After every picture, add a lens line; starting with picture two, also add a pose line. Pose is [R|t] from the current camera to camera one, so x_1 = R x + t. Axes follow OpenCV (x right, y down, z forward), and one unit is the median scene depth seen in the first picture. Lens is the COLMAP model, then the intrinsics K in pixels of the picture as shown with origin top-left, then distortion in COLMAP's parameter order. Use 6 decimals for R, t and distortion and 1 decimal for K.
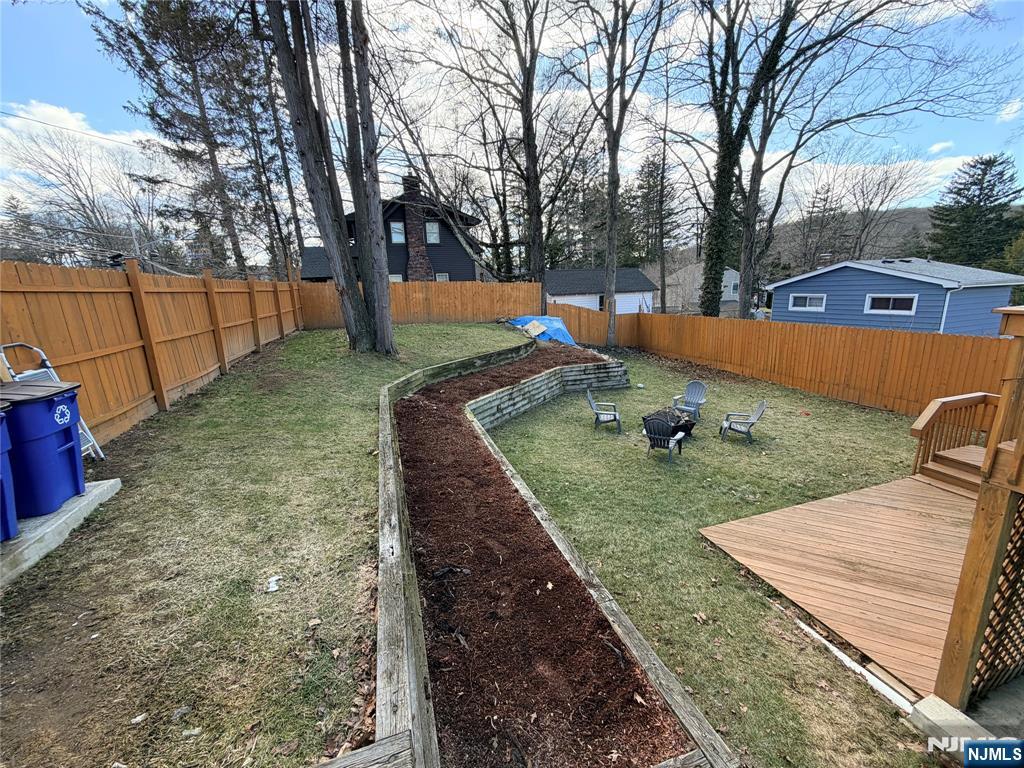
lens RADIAL K [[405.9, 0, 509.8], [0, 405.9, 383.7], [0, 0, 1]] dist [-0.001090, -0.000370]
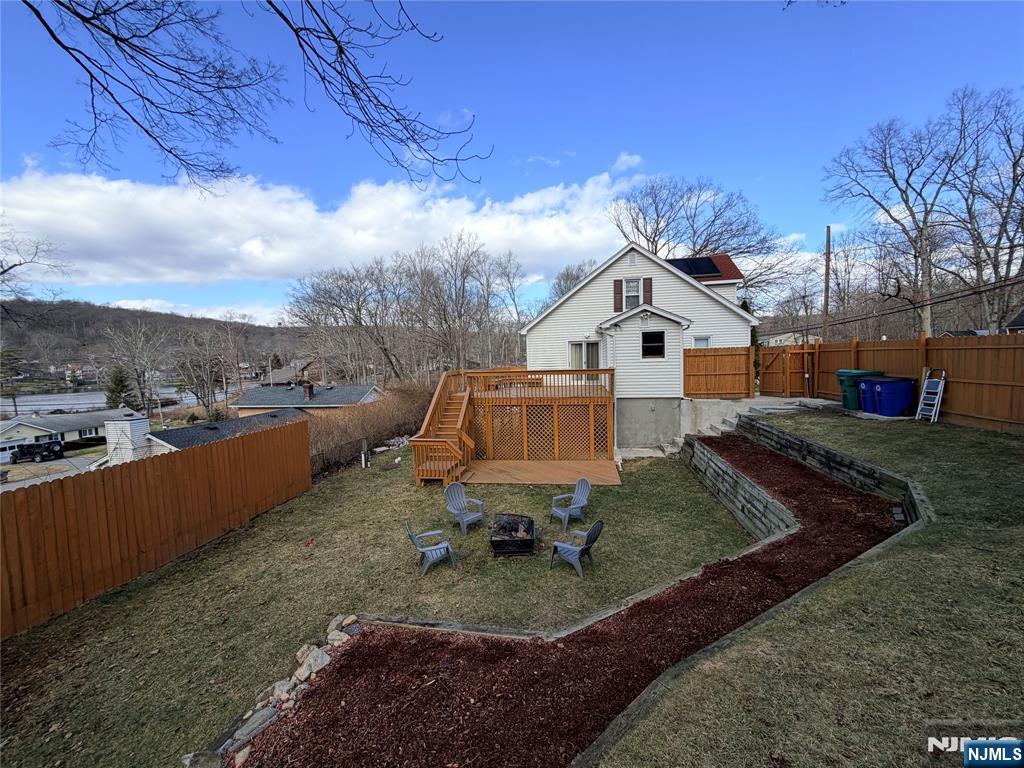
lens RADIAL K [[405.9, 0, 509.8], [0, 405.9, 383.7], [0, 0, 1]] dist [-0.001090, -0.000370]
pose [[-0.882231, 0.033675, 0.469612, -0.003217], [0.169591, 0.953213, 0.250246, -0.370076], [-0.439213, 0.300417, -0.846665, 1.466060]]
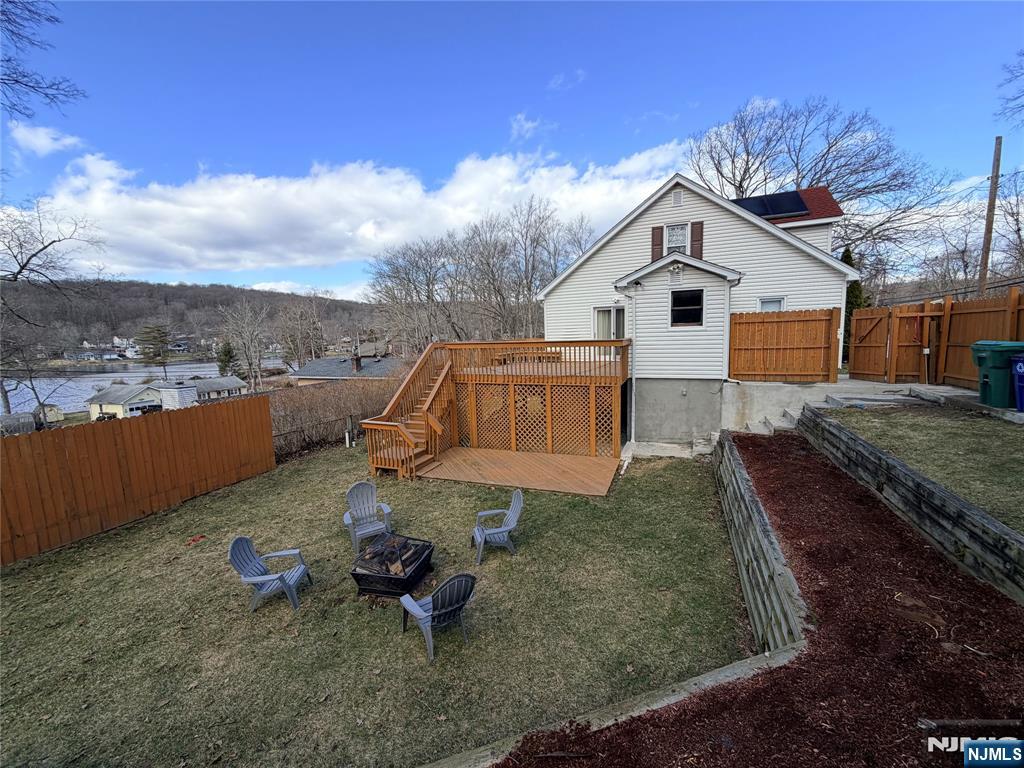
lens RADIAL K [[405.9, 0, 509.8], [0, 405.9, 383.7], [0, 0, 1]] dist [-0.001090, -0.000370]
pose [[-0.764342, -0.016547, 0.644599, -0.114074], [0.206885, 0.940526, 0.269460, -0.258462], [-0.610721, 0.339318, -0.715460, 1.122788]]
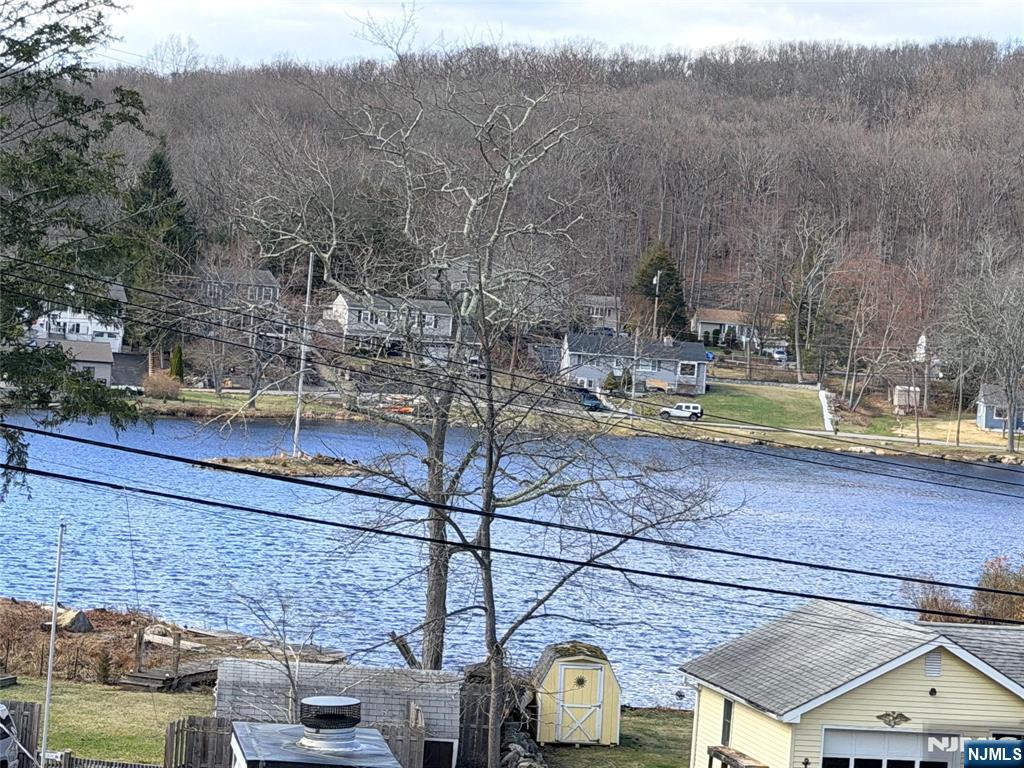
lens RADIAL K [[2847.0, 0, 532.2], [0, 2847.0, 383.8], [0, 0, 1]] dist [0.146456, 0.581584]
pose [[0.139270, 0.029390, 0.989818, 0.870068], [0.148004, 0.987714, -0.050152, -0.142782], [-0.979132, 0.153482, 0.133209, 0.297168]]
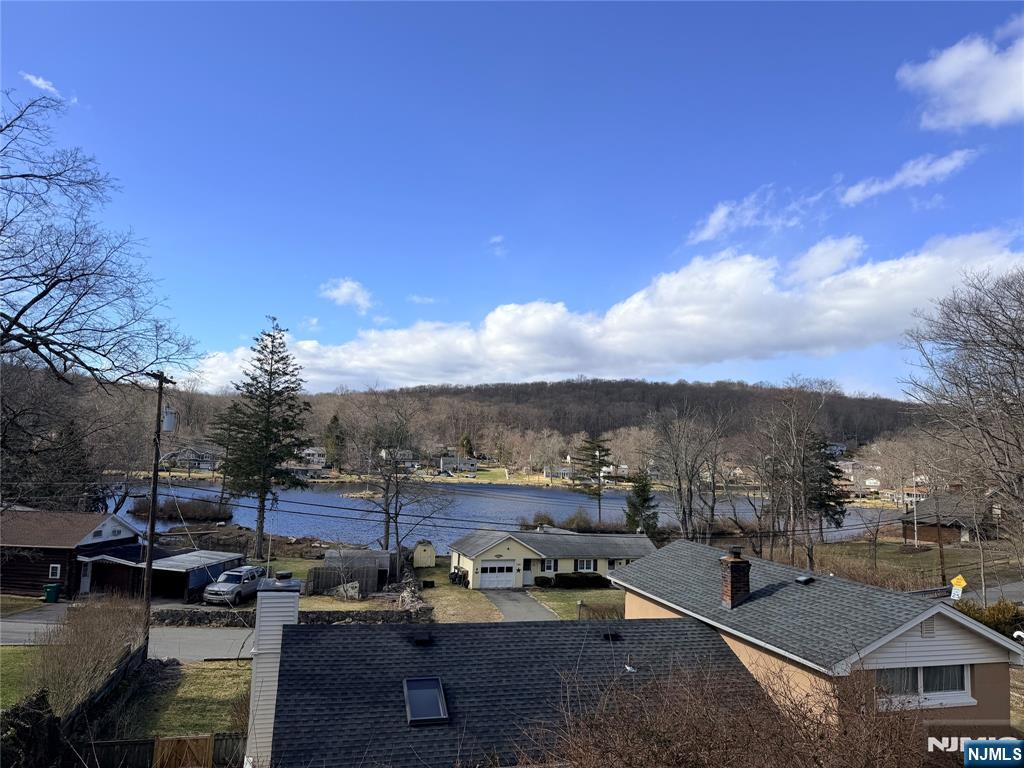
lens RADIAL K [[708.5, 0, 519.5], [0, 708.5, 382.8], [0, 0, 1]] dist [0.090258, -0.094441]
pose [[0.027762, 0.145126, 0.989024, 0.844175], [0.188980, 0.970801, -0.147756, -0.135772], [-0.981588, 0.191008, -0.000474, 0.054536]]
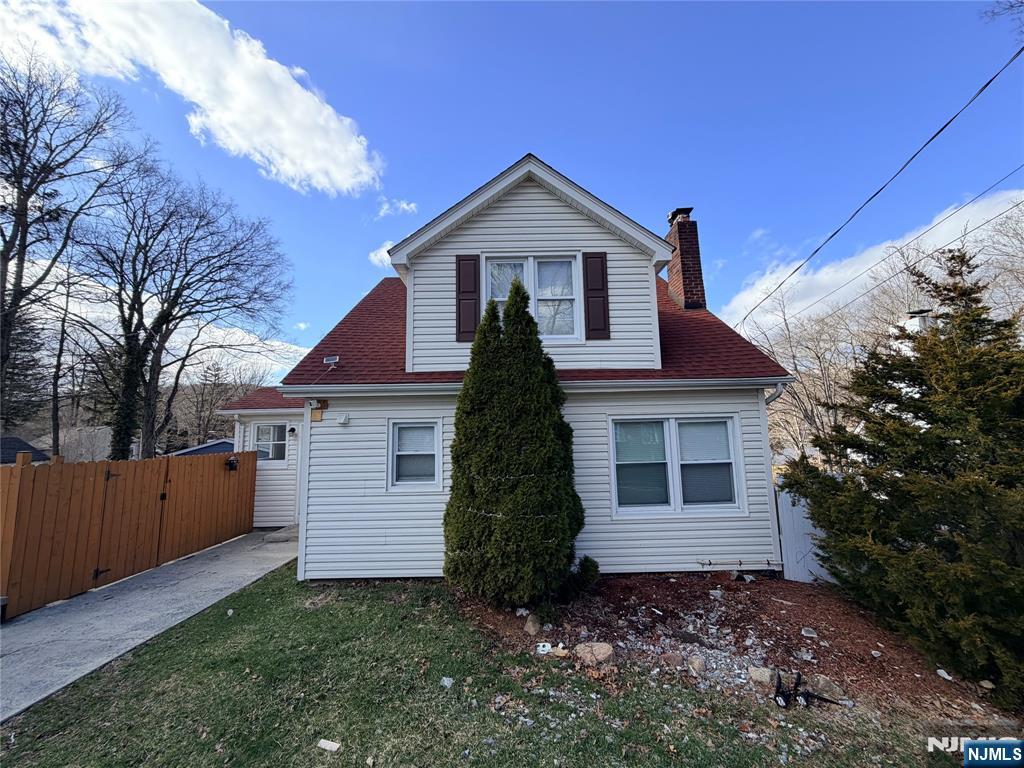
lens RADIAL K [[405.9, 0, 509.8], [0, 405.9, 383.7], [0, 0, 1]] dist [-0.001090, -0.000370]
pose [[0.309774, 0.142868, 0.940015, -0.556777], [0.224826, 0.949604, -0.218415, 0.147329], [-0.923847, 0.279000, 0.262042, -0.816977]]
